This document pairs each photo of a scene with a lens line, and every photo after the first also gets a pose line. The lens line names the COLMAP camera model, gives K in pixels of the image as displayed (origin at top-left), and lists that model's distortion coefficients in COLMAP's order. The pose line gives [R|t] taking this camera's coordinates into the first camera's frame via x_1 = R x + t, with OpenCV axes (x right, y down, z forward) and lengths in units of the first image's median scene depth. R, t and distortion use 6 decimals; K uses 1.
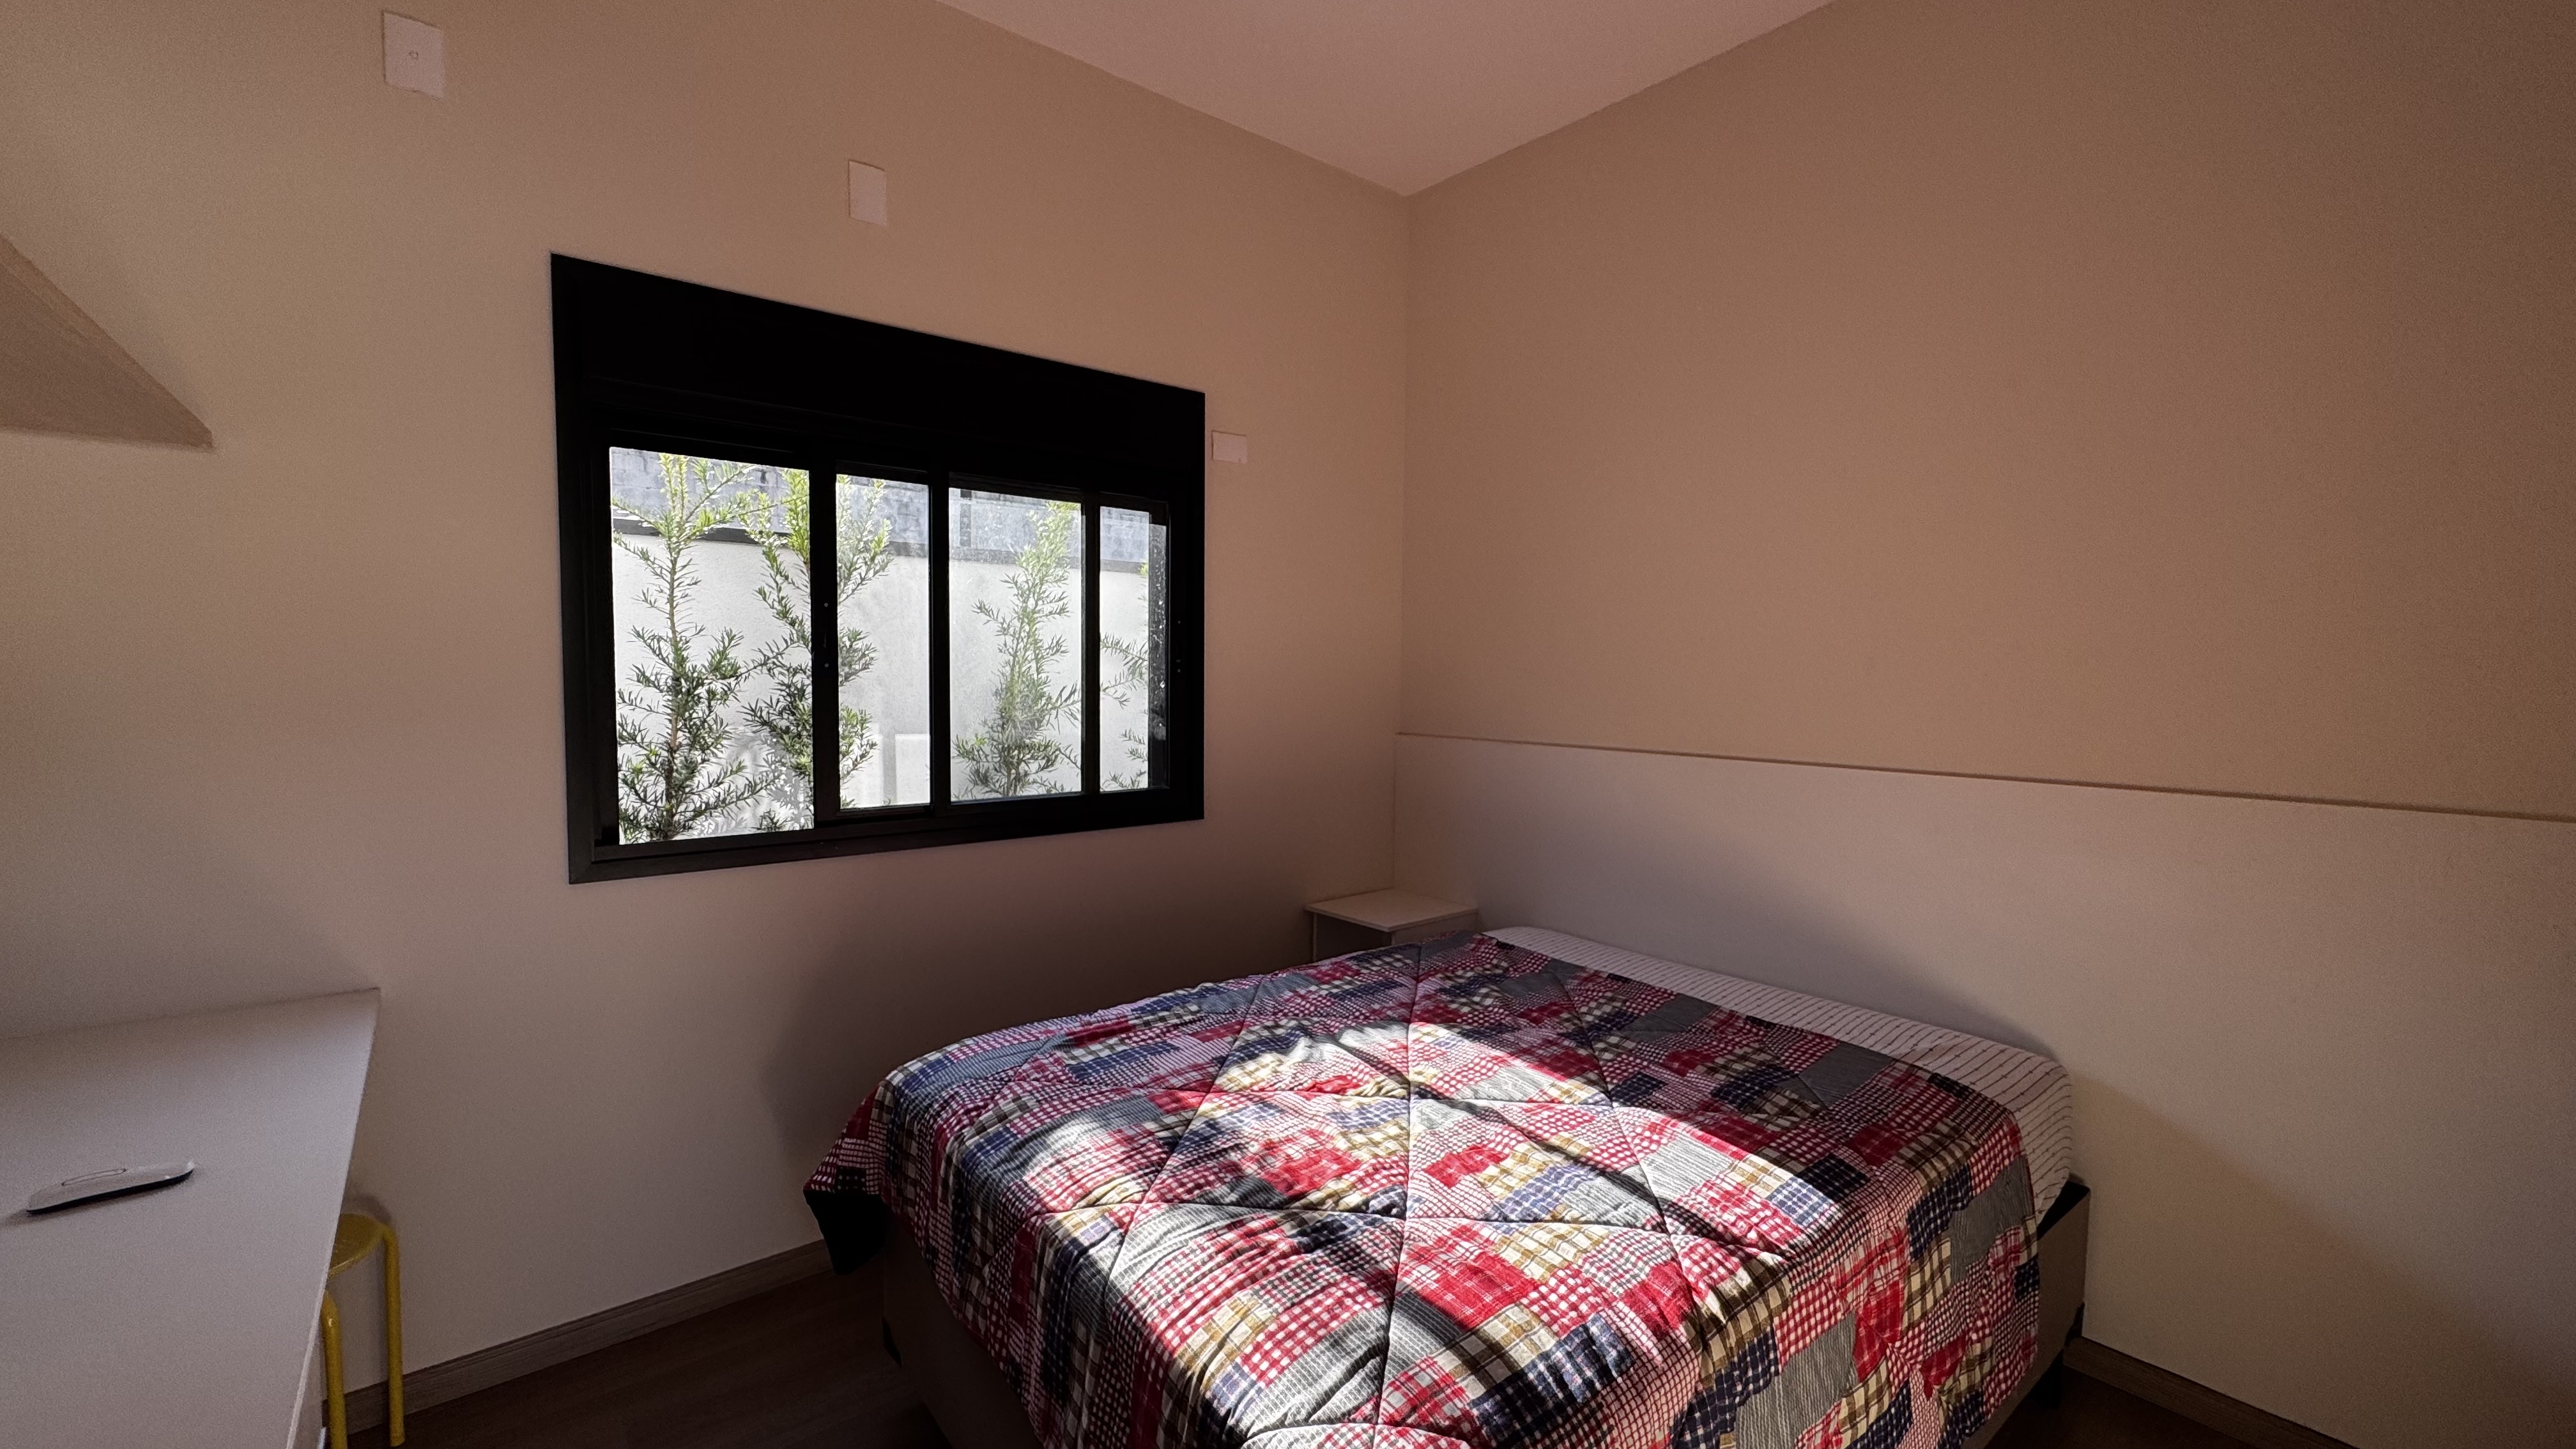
lens RADIAL K [[1031.3, 0, 1288.0], [0, 1031.3, 724.5], [0, 0, 1]] dist [-0.000978, -0.000186]
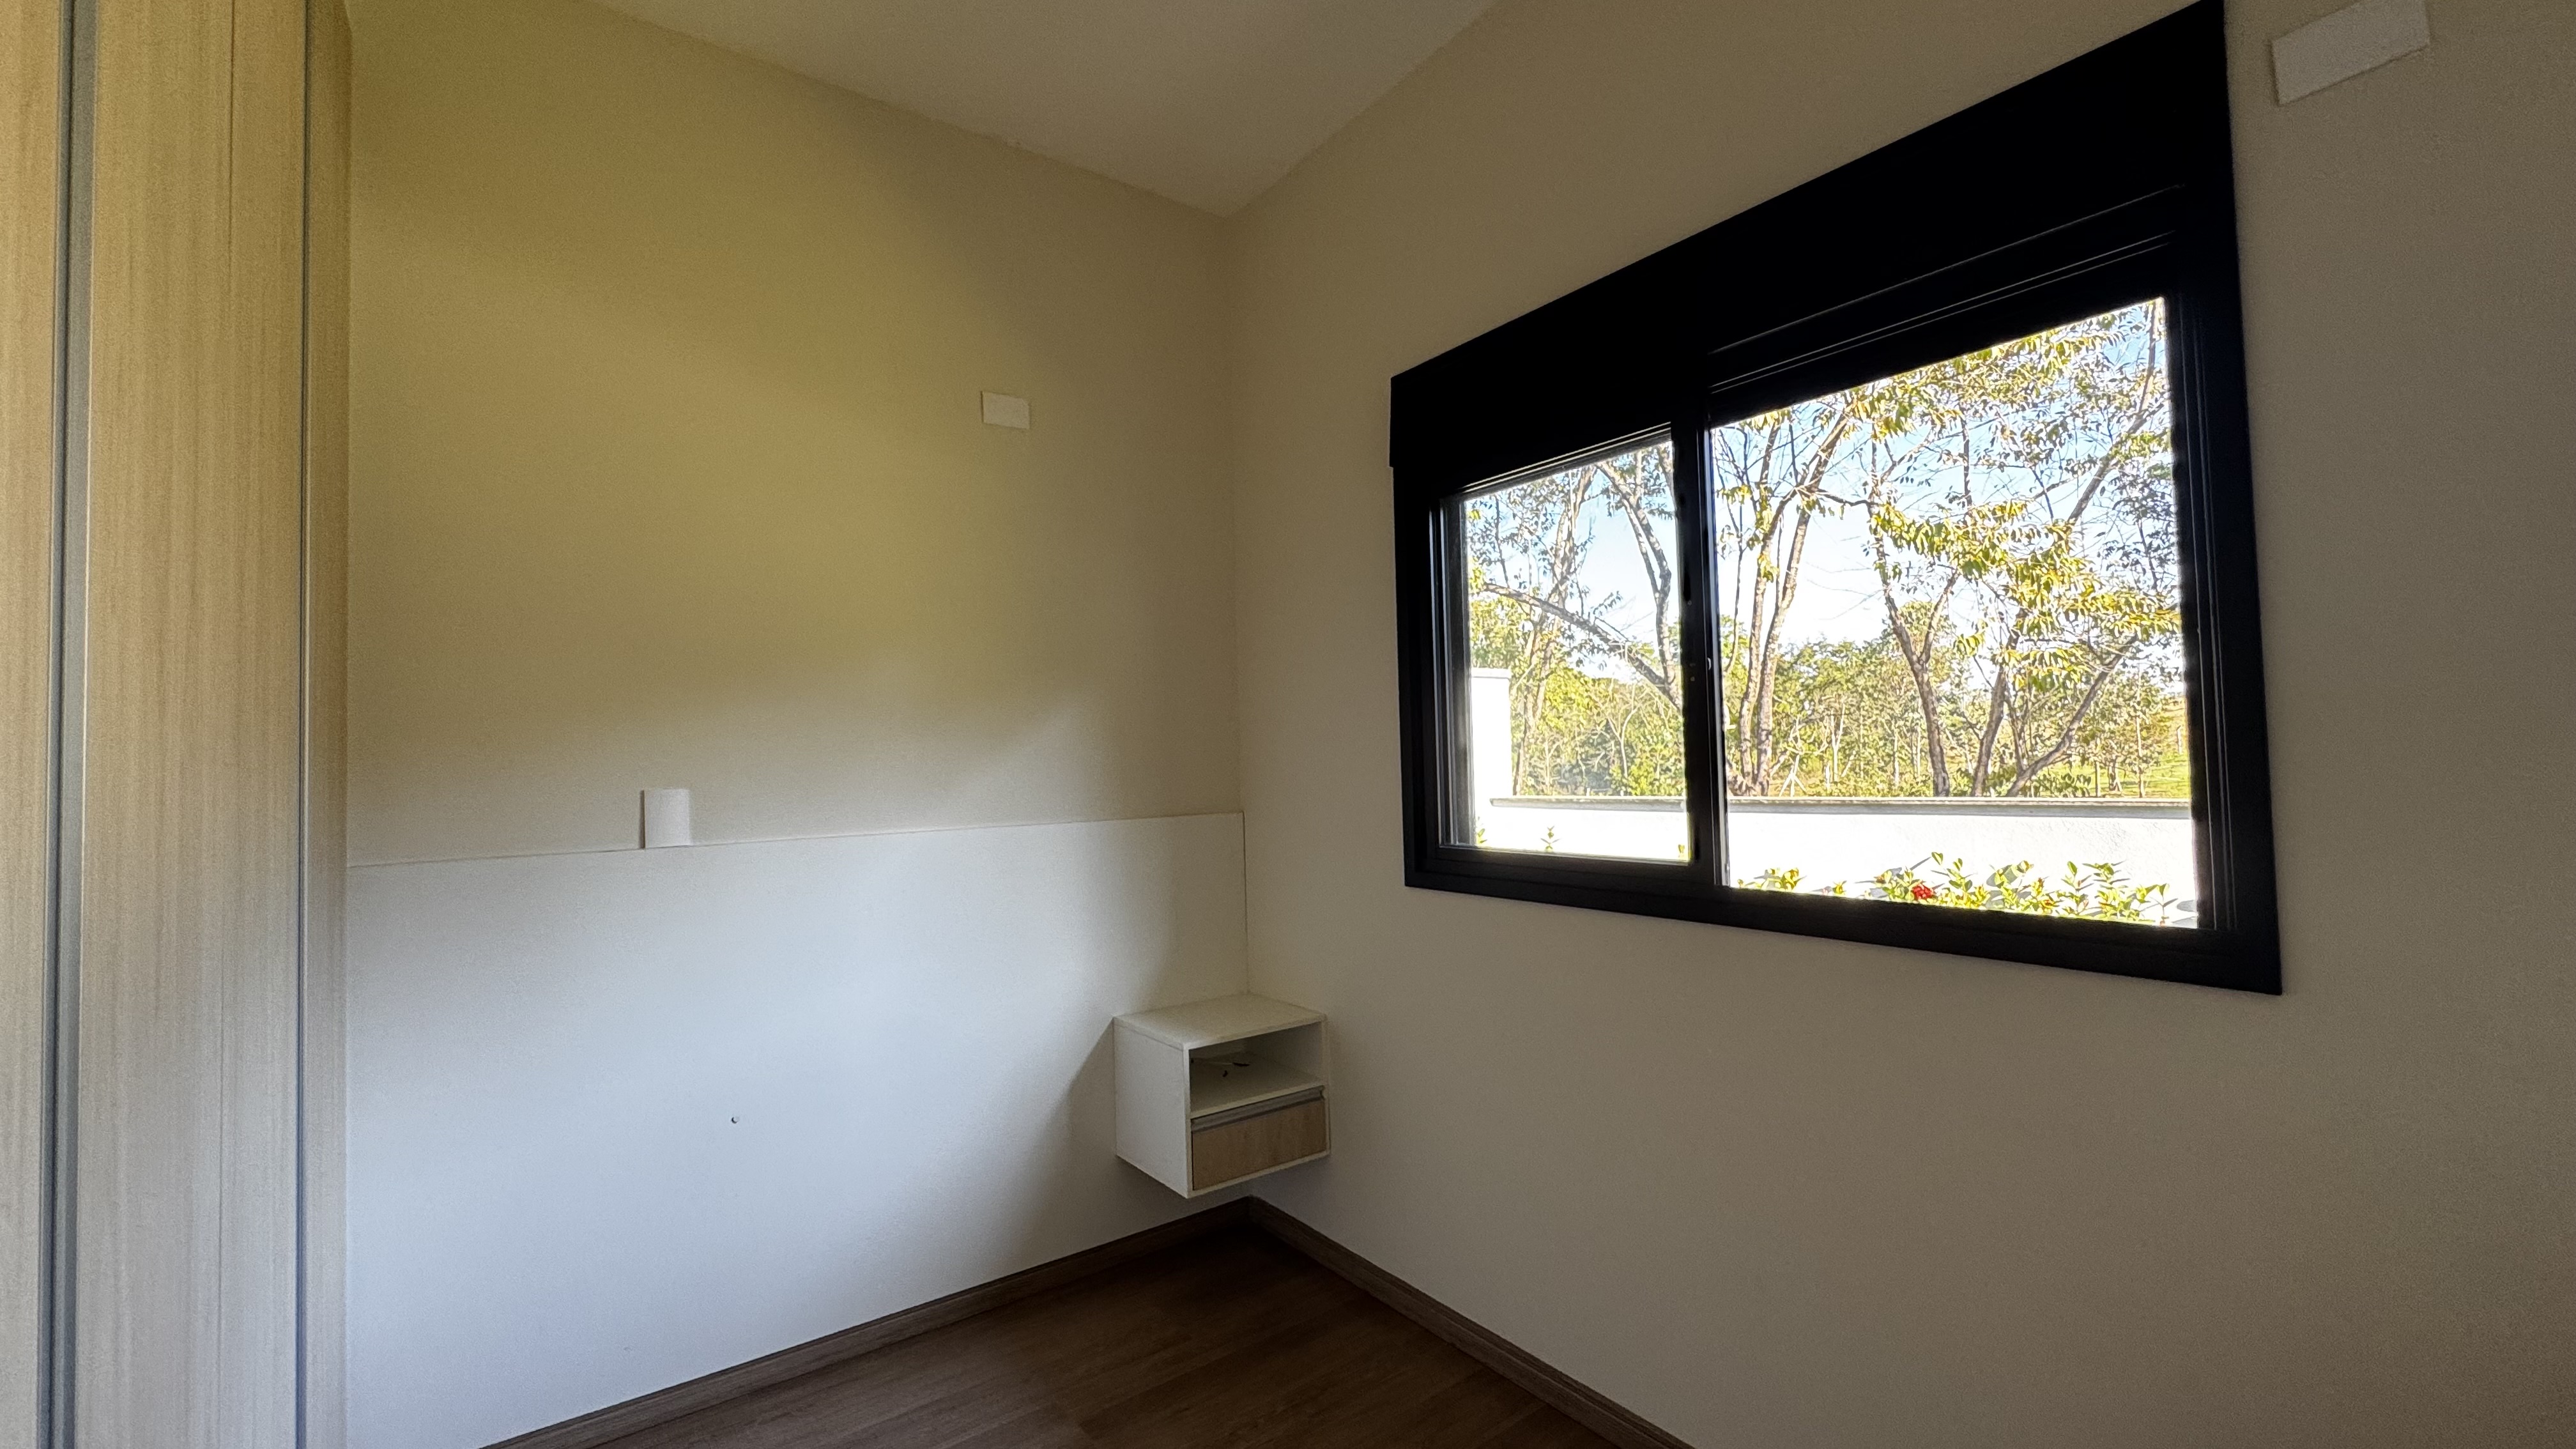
lens RADIAL K [[1031.3, 0, 1288.0], [0, 1031.3, 724.5], [0, 0, 1]] dist [-0.000978, -0.000186]
pose [[-0.079640, -0.039346, -0.996047, 0.593379], [-0.026292, 0.998956, -0.037359, 0.019203], [0.996477, 0.023213, -0.080591, 1.088829]]
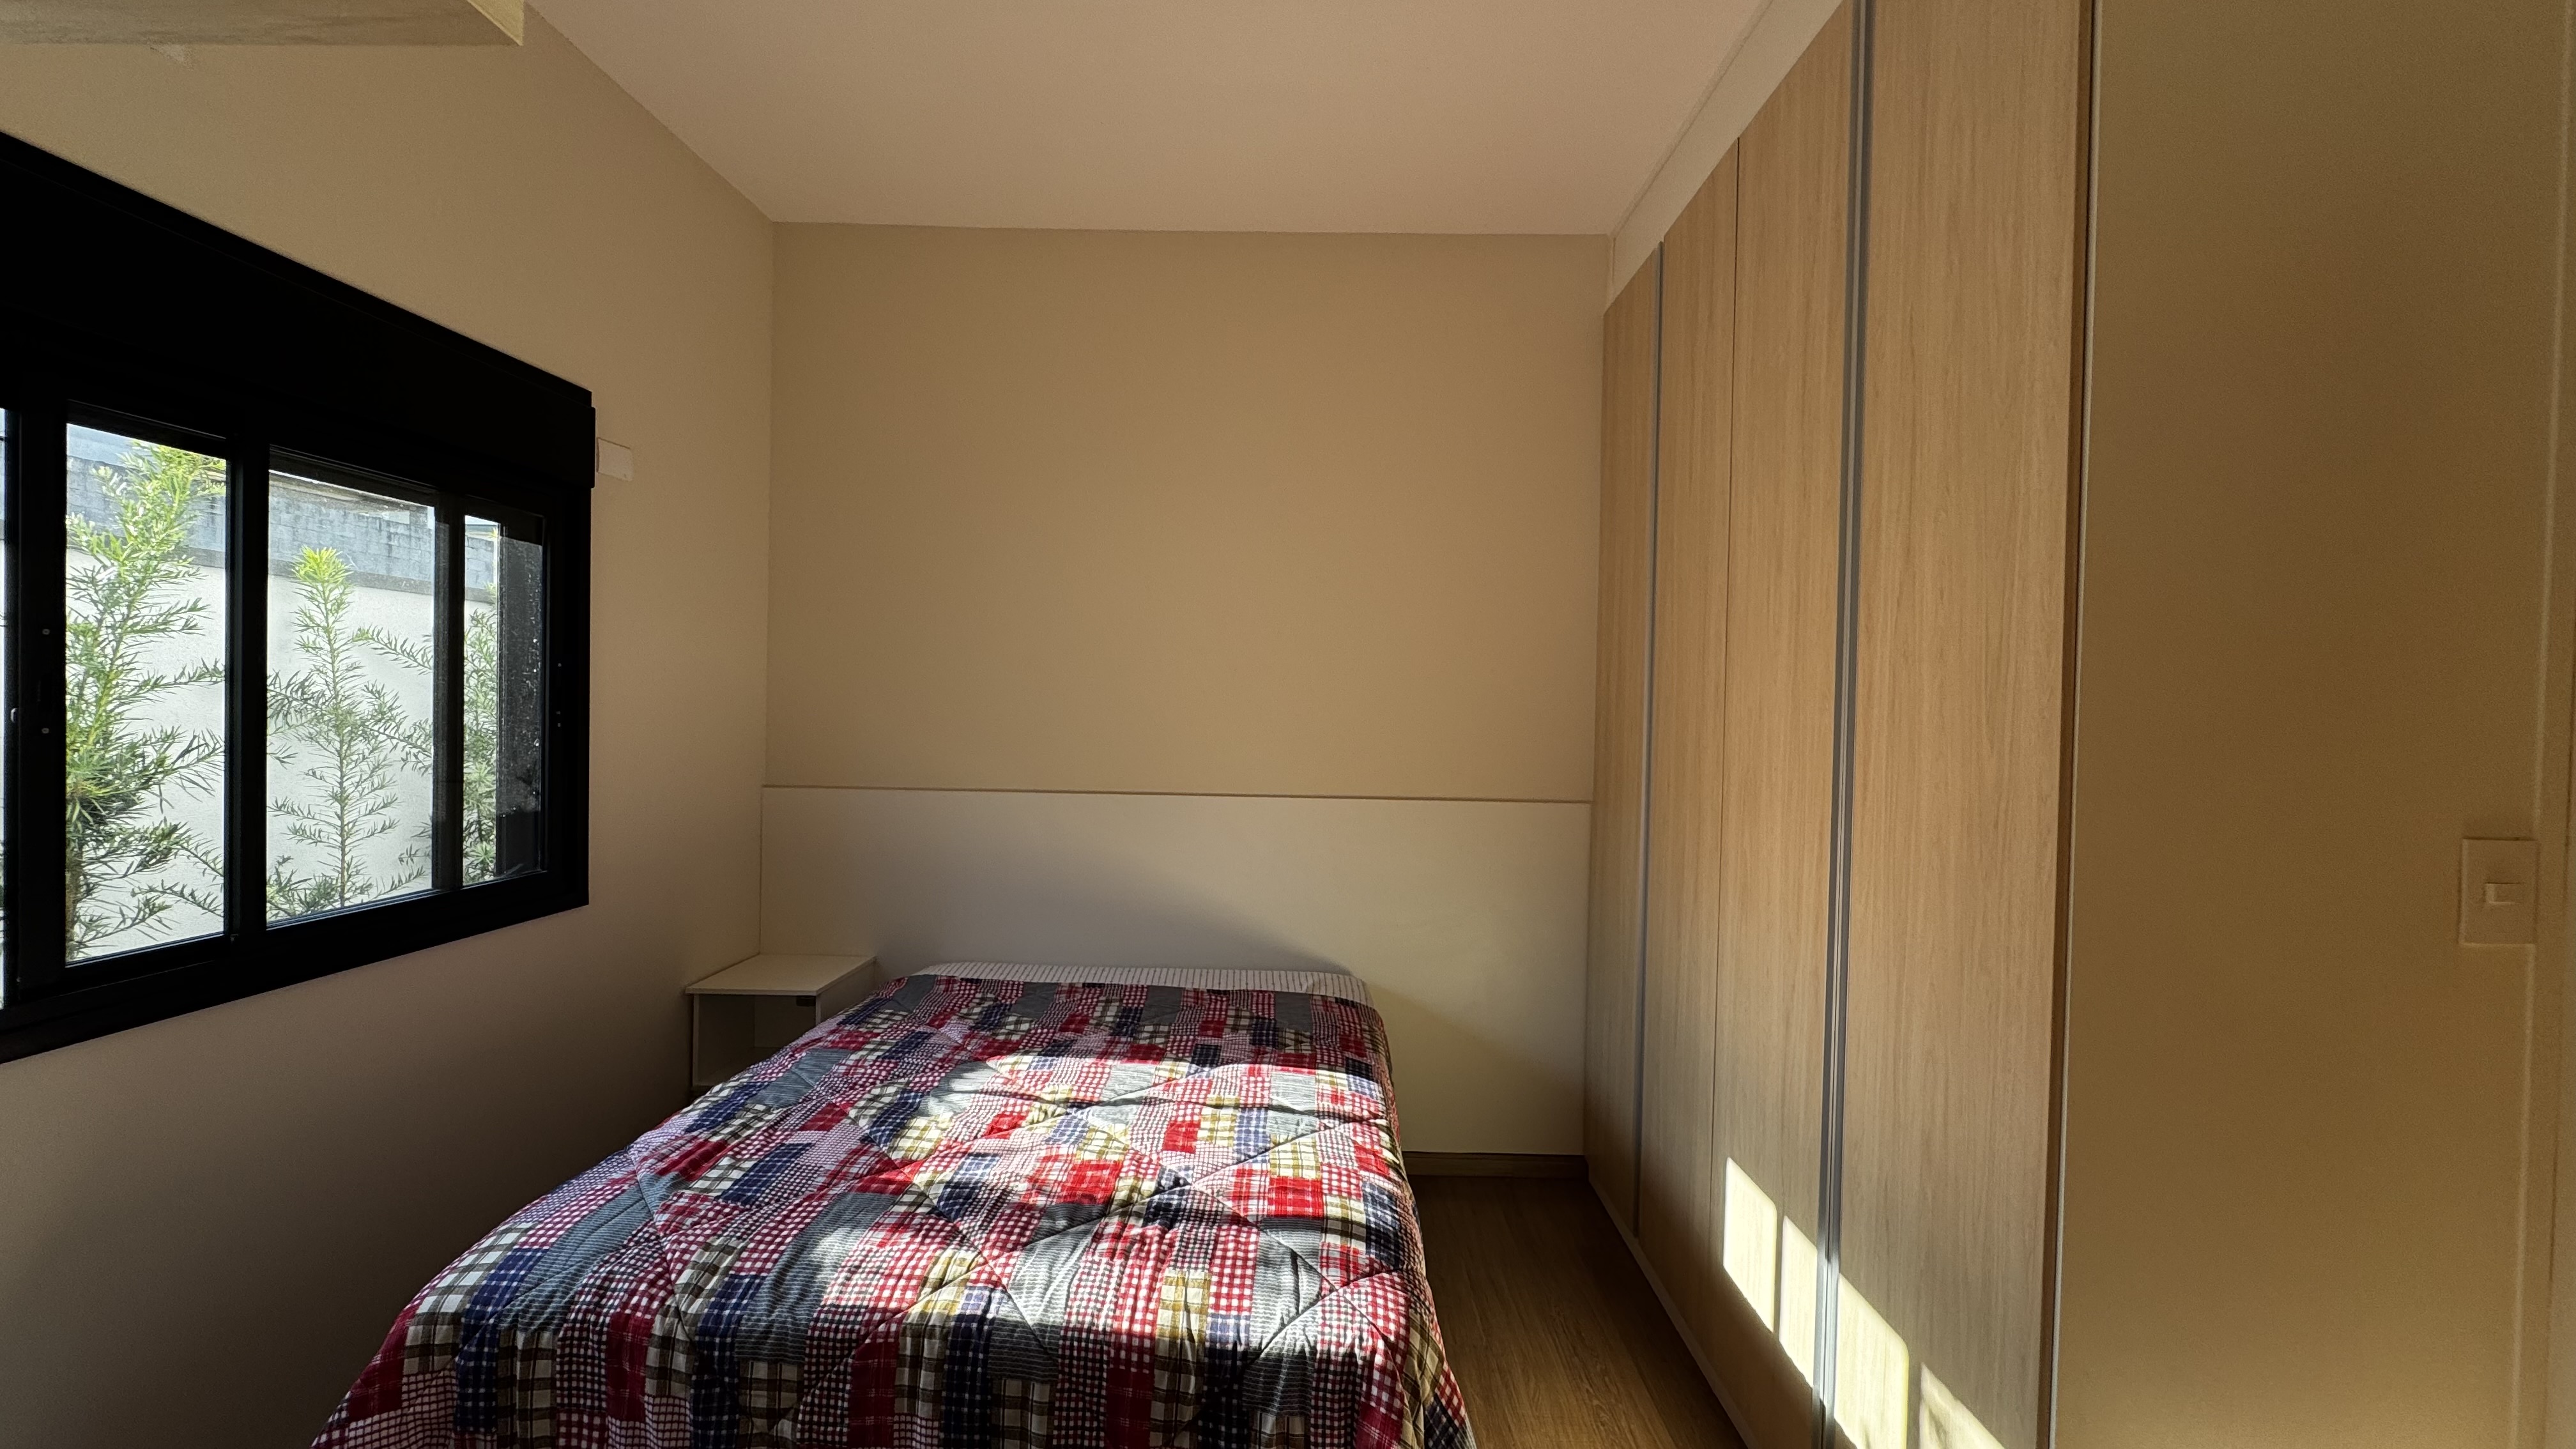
lens RADIAL K [[1031.3, 0, 1288.0], [0, 1031.3, 724.5], [0, 0, 1]] dist [-0.000978, -0.000186]
pose [[0.652051, -0.009342, 0.758117, -0.574113], [0.028480, 0.999520, -0.012178, -0.043735], [-0.757640, 0.029532, 0.652004, 0.063163]]
